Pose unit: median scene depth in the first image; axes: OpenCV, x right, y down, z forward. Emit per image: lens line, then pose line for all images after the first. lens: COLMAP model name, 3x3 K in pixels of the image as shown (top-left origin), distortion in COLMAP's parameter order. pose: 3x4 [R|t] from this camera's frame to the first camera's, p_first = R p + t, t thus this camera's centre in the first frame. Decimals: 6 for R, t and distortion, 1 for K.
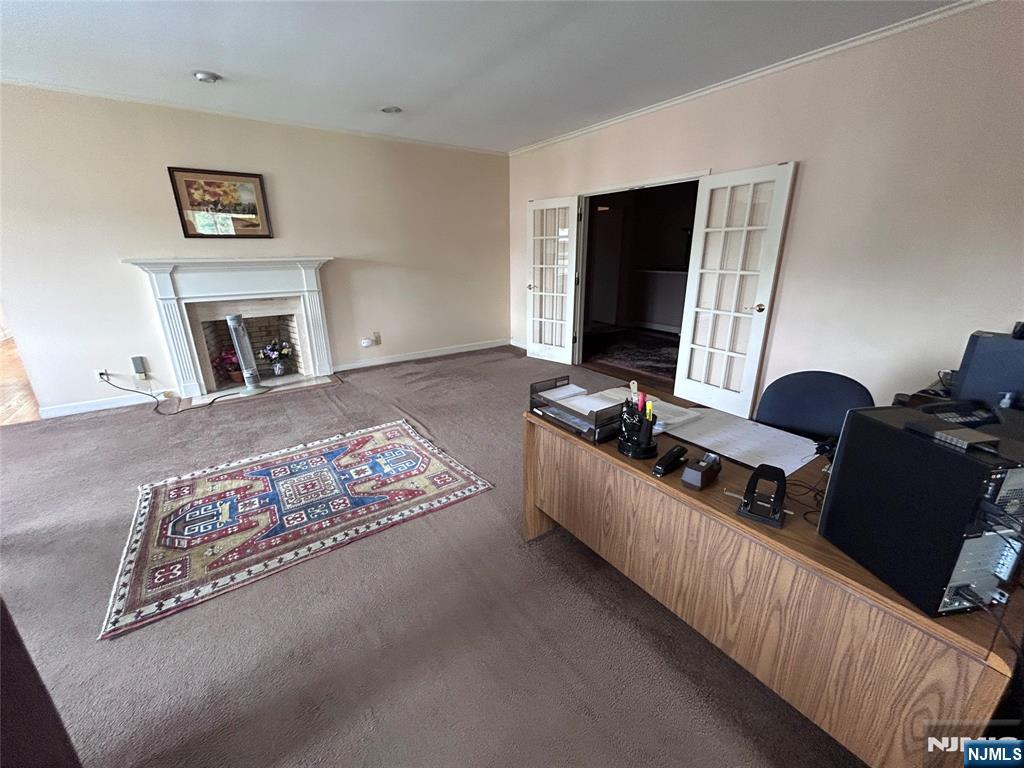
lens RADIAL K [[412.6, 0, 512.0], [0, 412.6, 383.3], [0, 0, 1]] dist [0.002920, -0.001295]
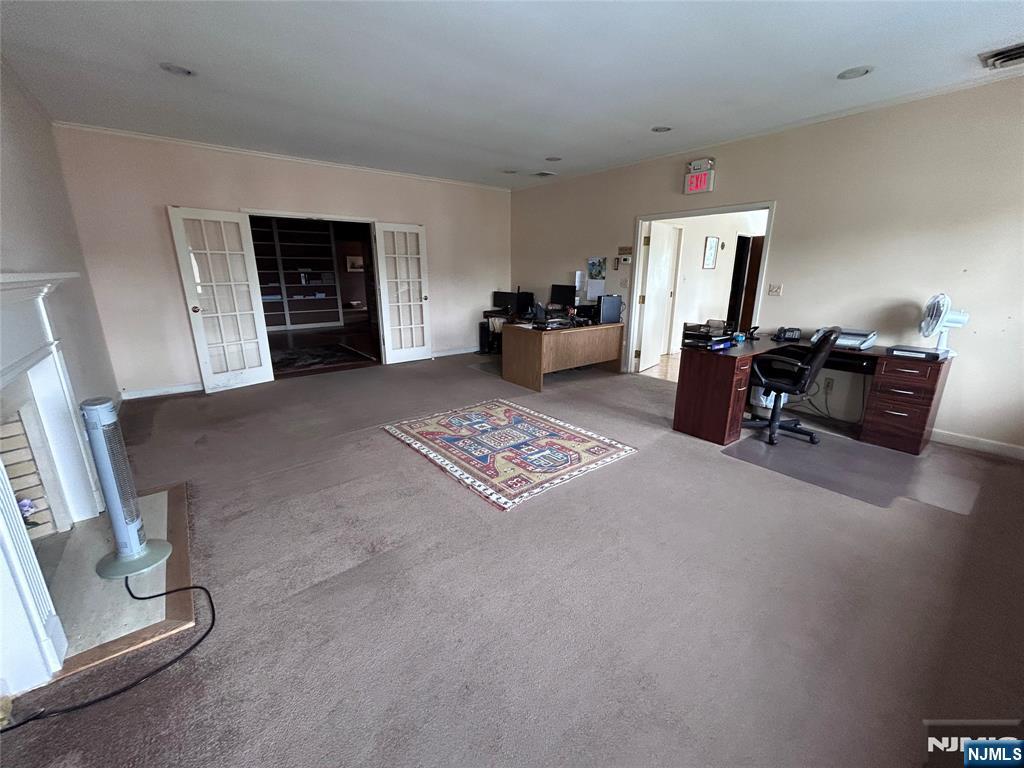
lens RADIAL K [[412.6, 0, 509.9], [0, 412.6, 381.2], [0, 0, 1]] dist [0.002920, -0.001295]
pose [[-0.058919, -0.257593, 0.964455, -1.727550], [0.303755, 0.915695, 0.263127, -0.264728], [-0.950927, 0.308462, 0.024293, 0.879688]]
